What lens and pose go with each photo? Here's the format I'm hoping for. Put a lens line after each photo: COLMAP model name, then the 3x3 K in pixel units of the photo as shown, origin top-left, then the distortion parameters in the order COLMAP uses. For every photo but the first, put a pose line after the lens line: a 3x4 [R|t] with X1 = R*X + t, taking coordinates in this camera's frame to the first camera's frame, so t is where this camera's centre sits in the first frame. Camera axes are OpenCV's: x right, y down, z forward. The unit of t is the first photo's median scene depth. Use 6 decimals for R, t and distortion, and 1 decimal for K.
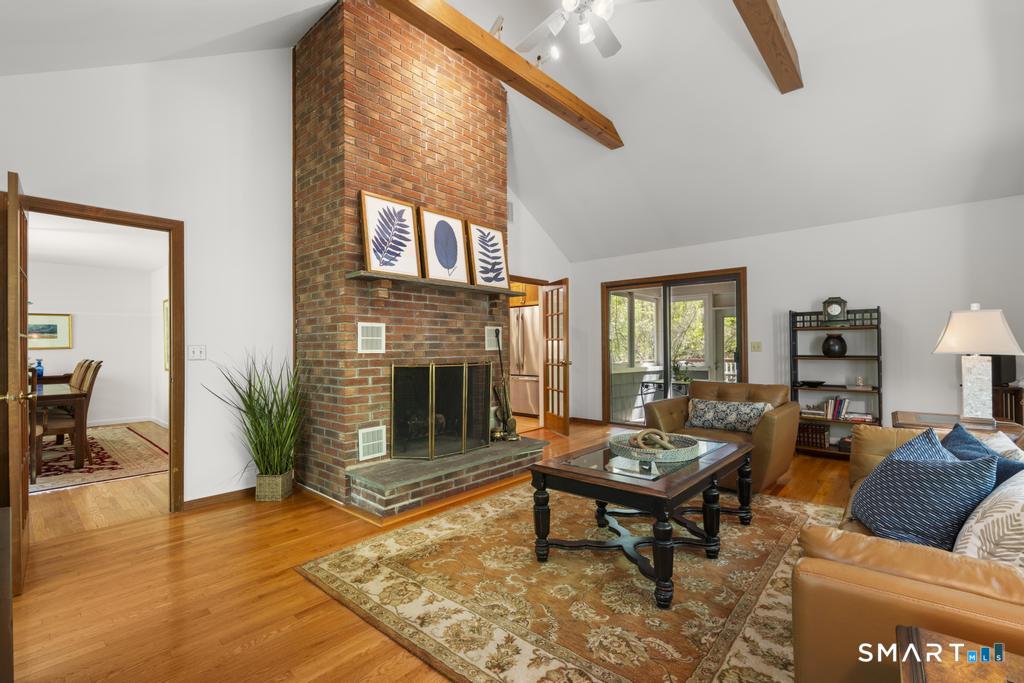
lens RADIAL K [[455.0, 0, 509.3], [0, 455.0, 342.0], [0, 0, 1]] dist [-0.004000, 0.000252]
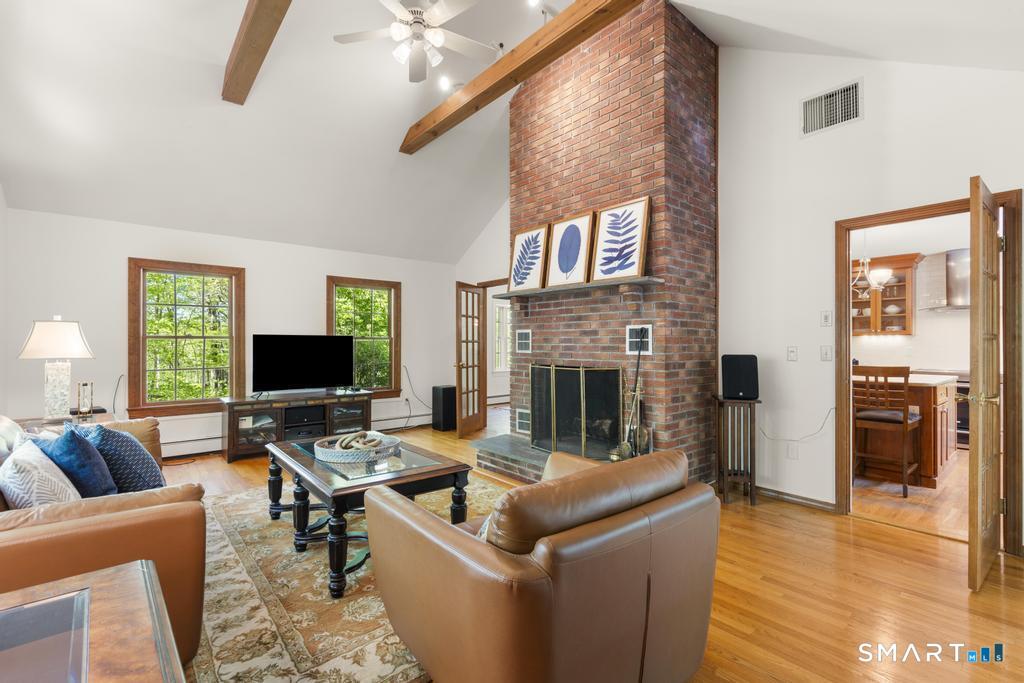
lens RADIAL K [[455.0, 0, 509.3], [0, 455.0, 342.0], [0, 0, 1]] dist [-0.004000, 0.000252]
pose [[-0.140520, 0.002481, -0.990075, 0.883218], [0.003797, 0.999991, 0.001967, -0.008088], [0.990071, -0.003483, -0.140528, 1.009616]]
